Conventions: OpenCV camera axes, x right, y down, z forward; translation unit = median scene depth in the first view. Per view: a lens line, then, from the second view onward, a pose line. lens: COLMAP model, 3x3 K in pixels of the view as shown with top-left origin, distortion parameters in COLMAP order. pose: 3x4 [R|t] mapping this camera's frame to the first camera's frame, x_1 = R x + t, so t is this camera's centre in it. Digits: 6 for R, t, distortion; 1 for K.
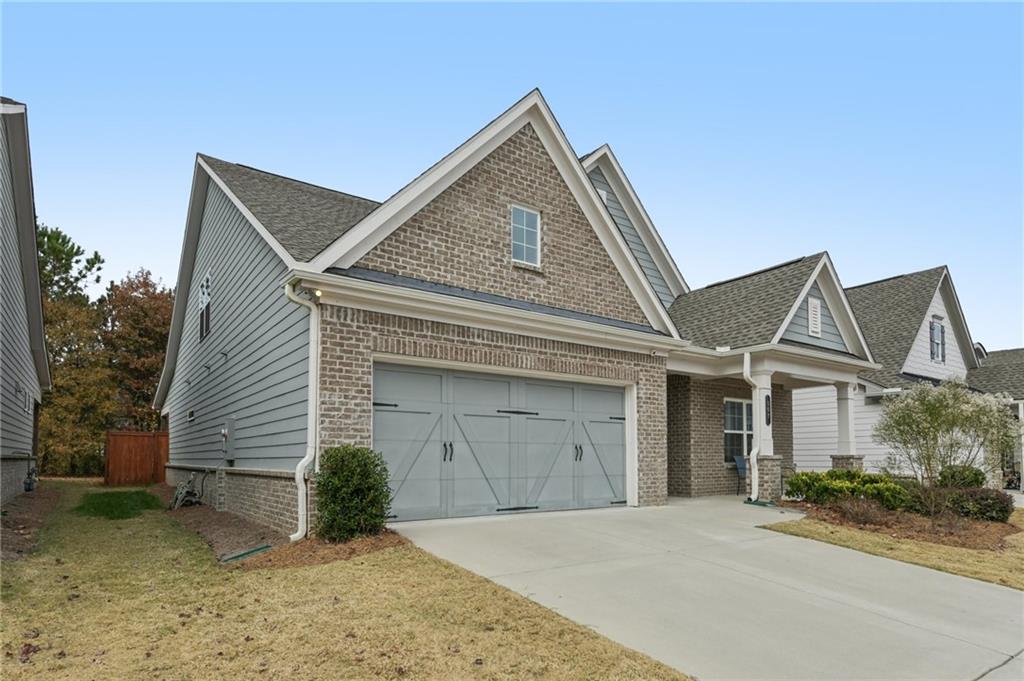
lens RADIAL K [[567.9, 0, 512.0], [0, 567.9, 340.5], [0, 0, 1]] dist [-0.000643, -0.000031]
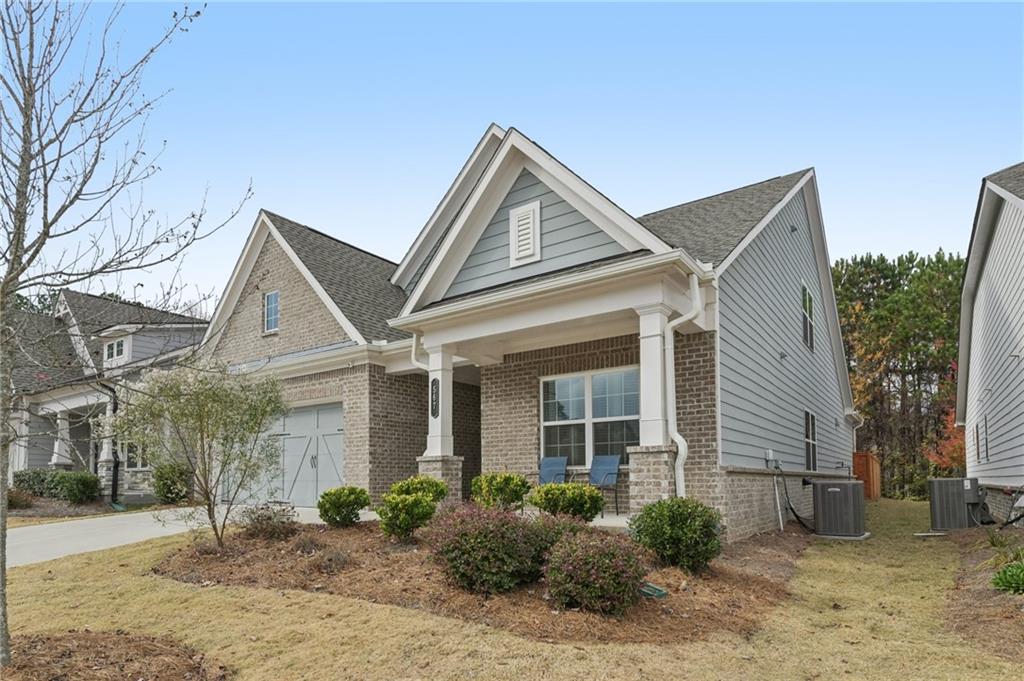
lens RADIAL K [[567.9, 0, 512.0], [0, 567.9, 340.5], [0, 0, 1]] dist [-0.000643, -0.000031]
pose [[0.333526, -0.219315, -0.916876, 1.321672], [0.202911, 0.966469, -0.157366, 0.204949], [0.920645, -0.133559, 0.366844, 0.890541]]
